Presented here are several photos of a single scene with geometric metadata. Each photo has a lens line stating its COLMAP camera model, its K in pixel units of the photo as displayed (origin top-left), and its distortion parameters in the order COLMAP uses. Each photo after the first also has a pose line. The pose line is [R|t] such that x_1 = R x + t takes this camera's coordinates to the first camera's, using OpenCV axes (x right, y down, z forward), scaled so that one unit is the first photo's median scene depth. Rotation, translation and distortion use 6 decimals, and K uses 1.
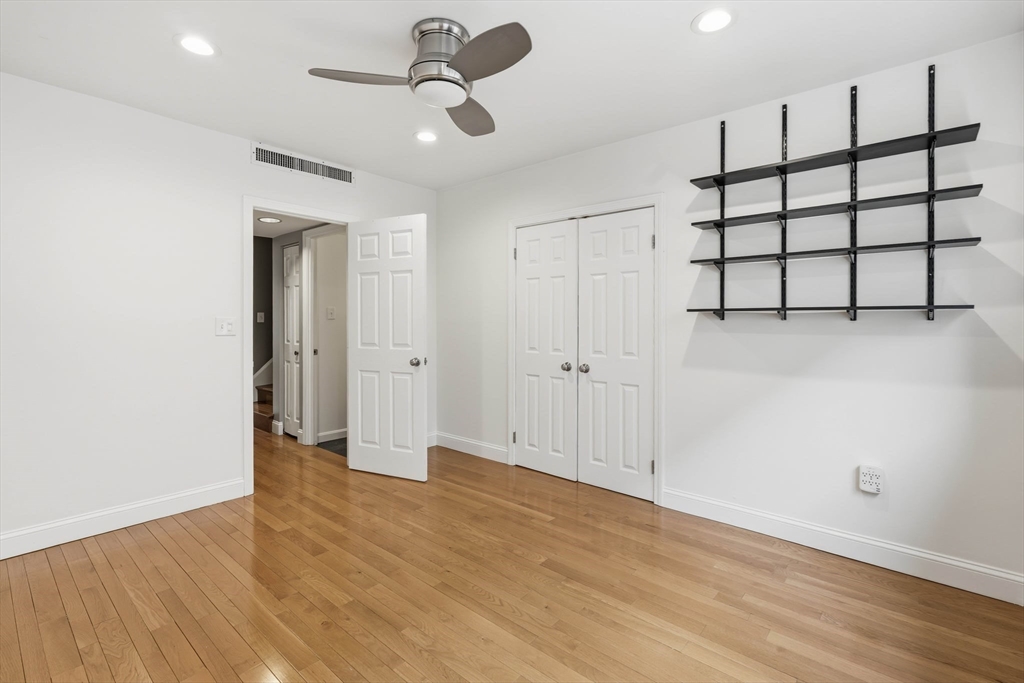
lens RADIAL K [[461.6, 0, 524.5], [0, 461.6, 323.0], [0, 0, 1]] dist [-0.004713, 0.002546]
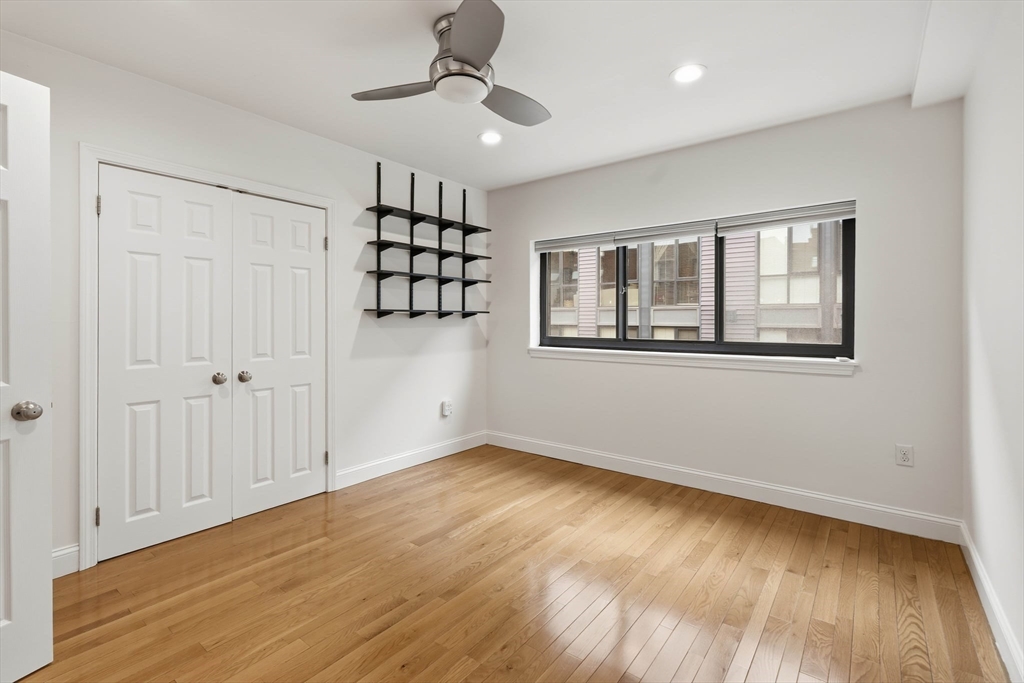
lens RADIAL K [[461.6, 0, 508.7], [0, 461.6, 323.8], [0, 0, 1]] dist [-0.004713, 0.002546]
pose [[-0.031523, -0.012719, 0.999422, -0.866170], [-0.002584, 0.999917, 0.012644, -0.009509], [-0.999500, -0.002184, -0.031553, 0.684025]]
